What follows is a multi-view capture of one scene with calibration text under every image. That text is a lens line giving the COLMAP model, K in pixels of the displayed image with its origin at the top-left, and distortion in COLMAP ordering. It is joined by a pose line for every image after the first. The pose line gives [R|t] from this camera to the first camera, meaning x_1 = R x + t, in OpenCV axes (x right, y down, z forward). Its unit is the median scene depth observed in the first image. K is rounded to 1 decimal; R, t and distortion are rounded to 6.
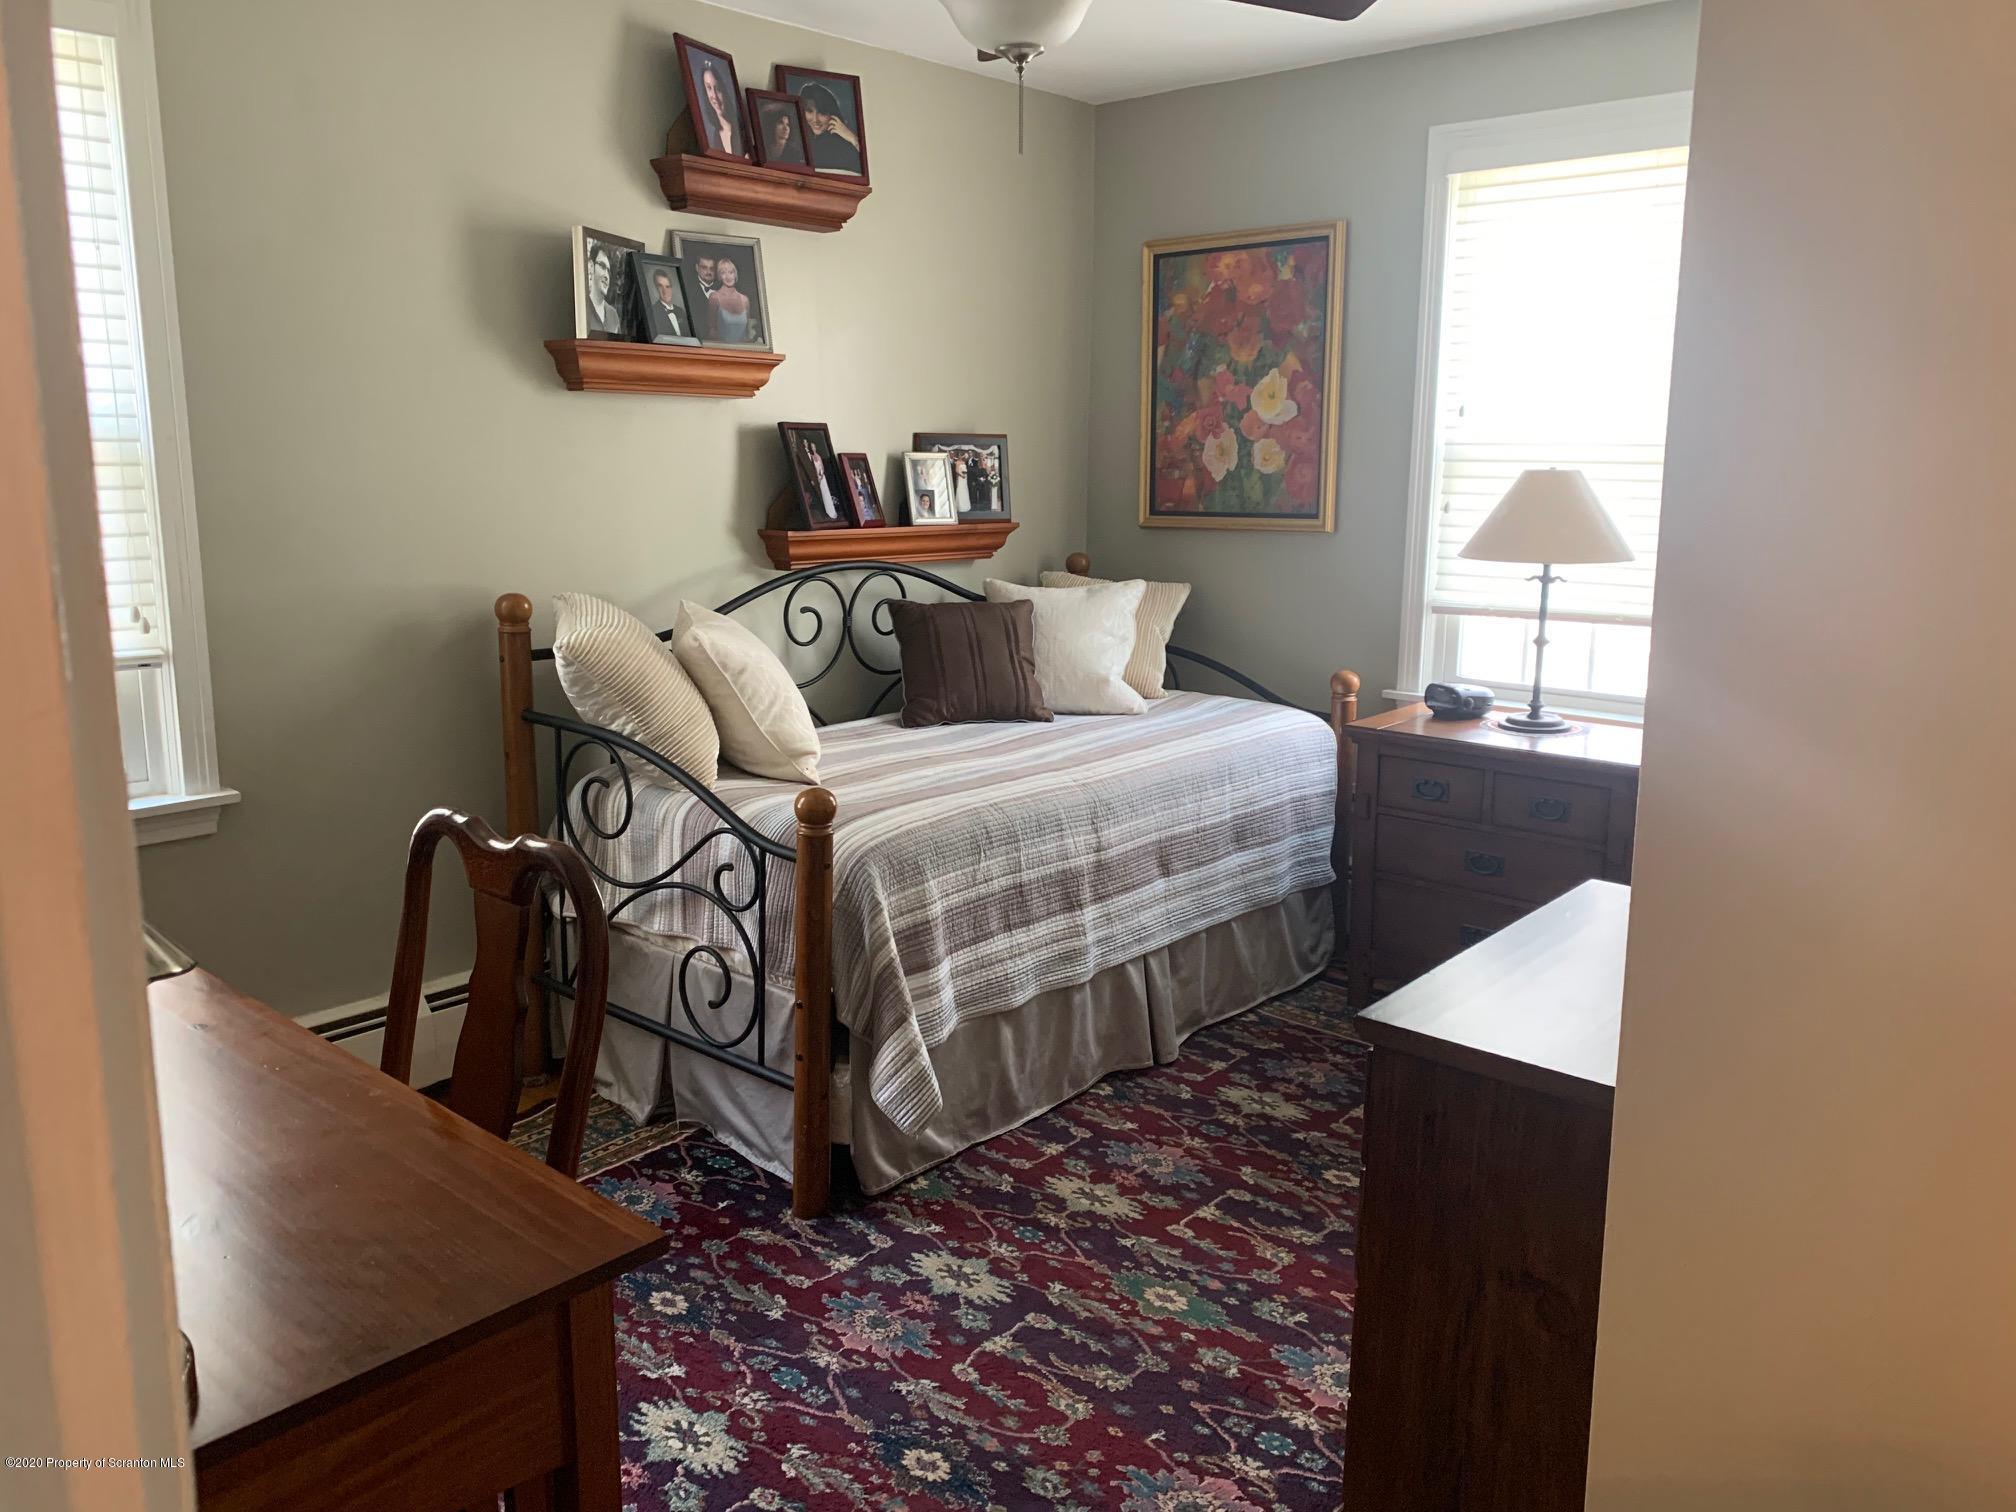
lens RADIAL K [[1547.6, 0, 996.8], [0, 1547.6, 744.7], [0, 0, 1]] dist [0.050820, -0.076791]
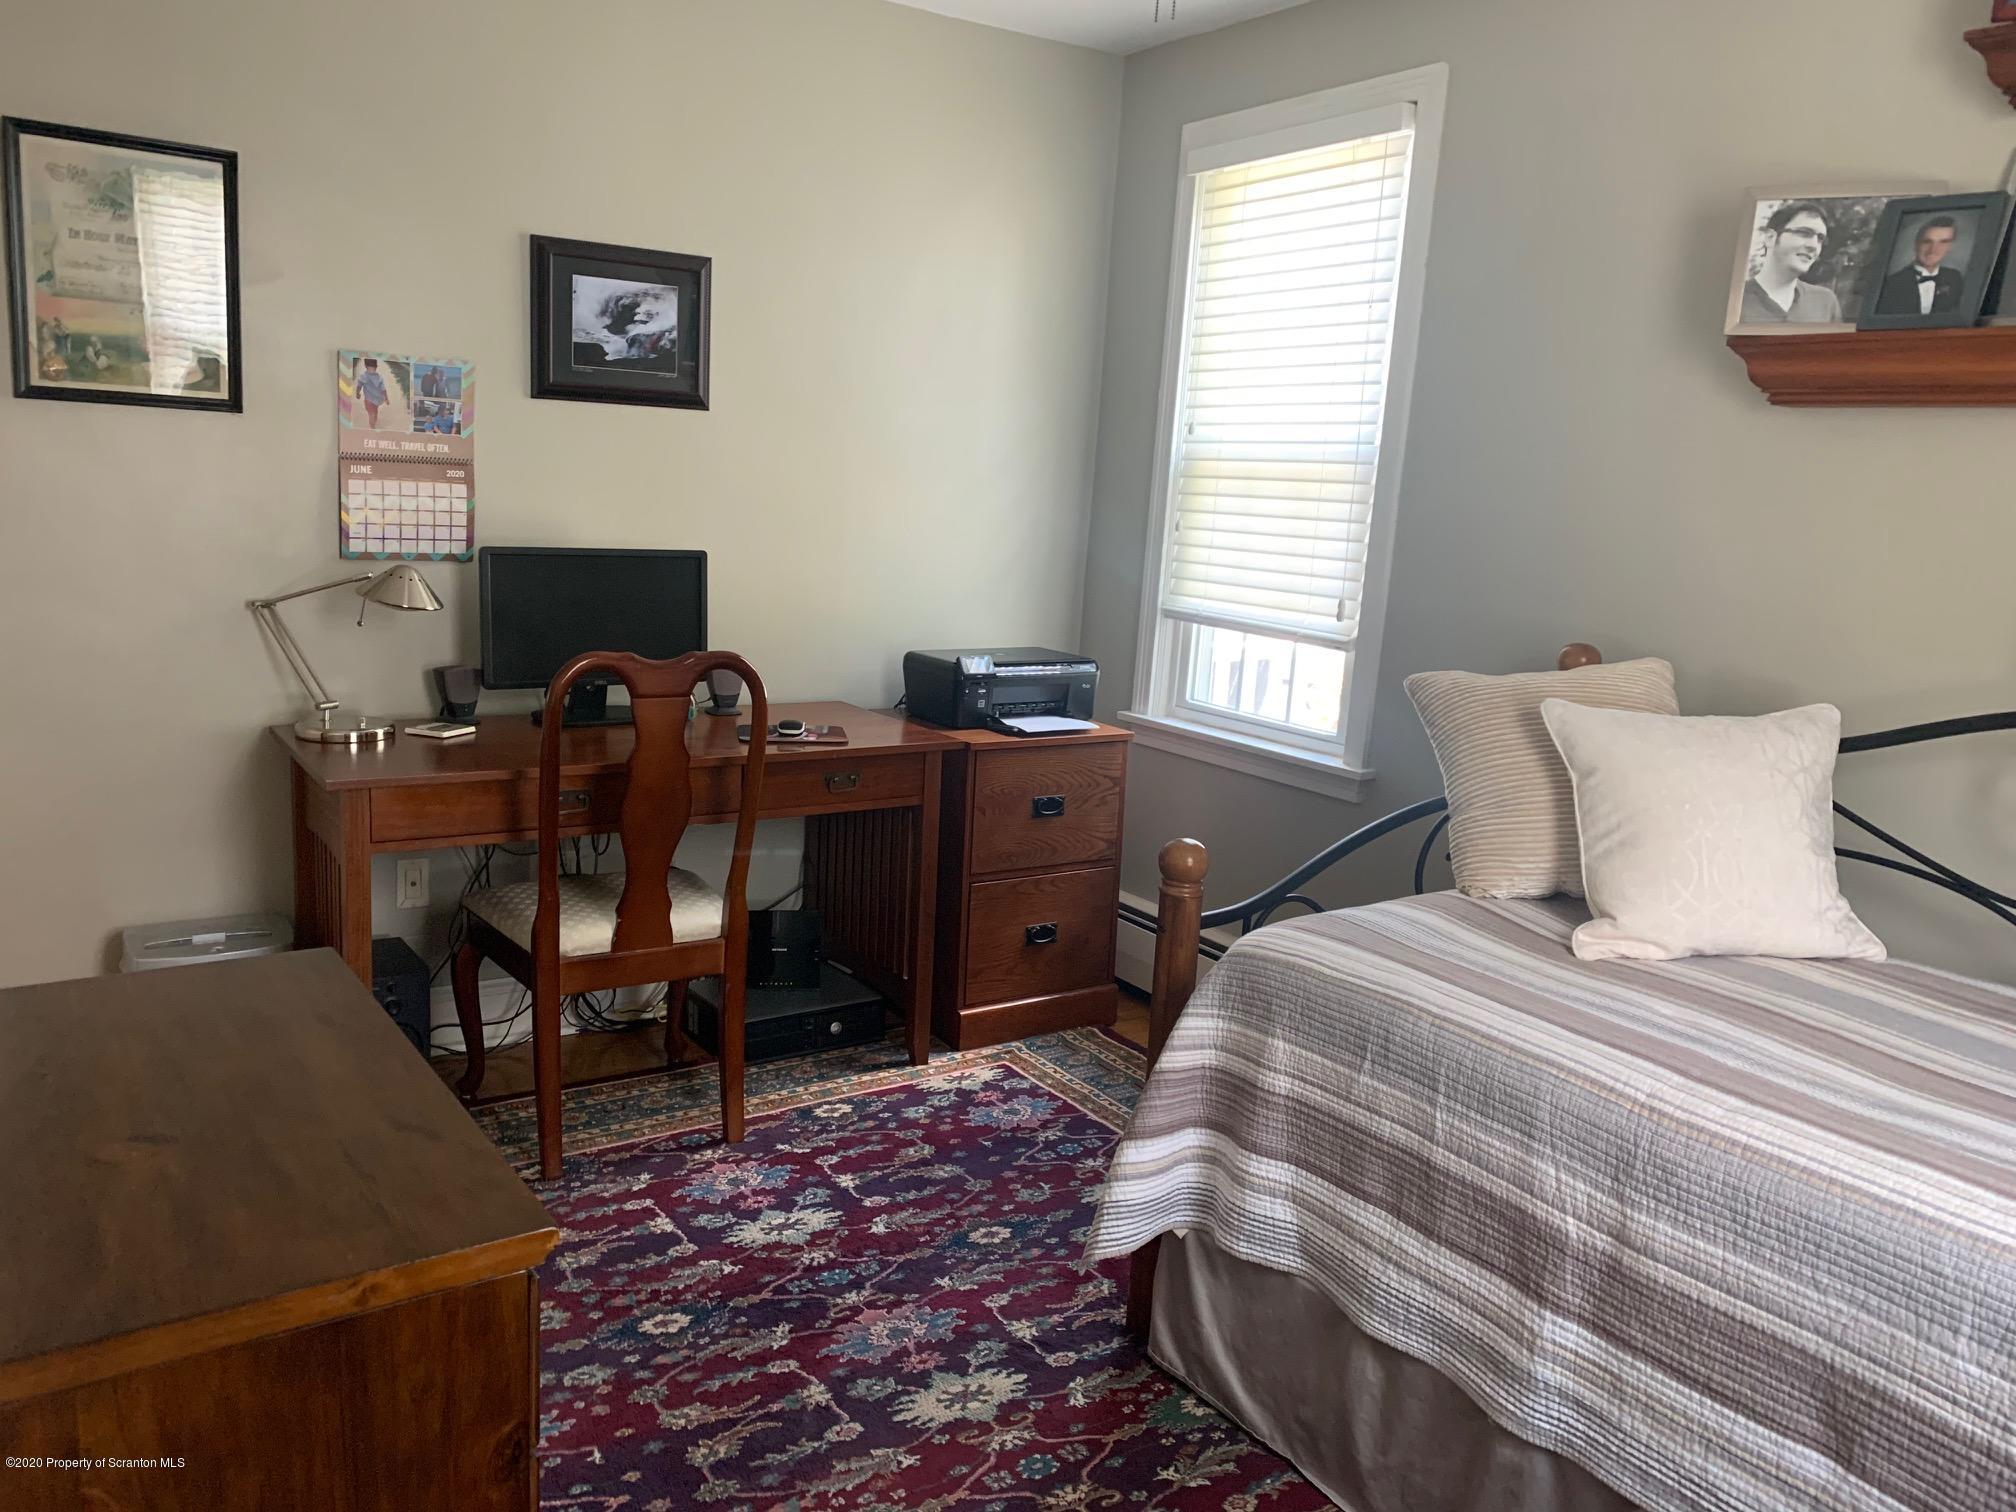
lens RADIAL K [[1547.6, 0, 996.7], [0, 1547.6, 763.3], [0, 0, 1]] dist [0.050820, -0.076791]
pose [[-0.250987, 0.160606, -0.954574, 0.638905], [-0.245857, 0.943225, 0.223340, -0.157958], [0.936248, 0.290744, -0.197251, 0.949665]]
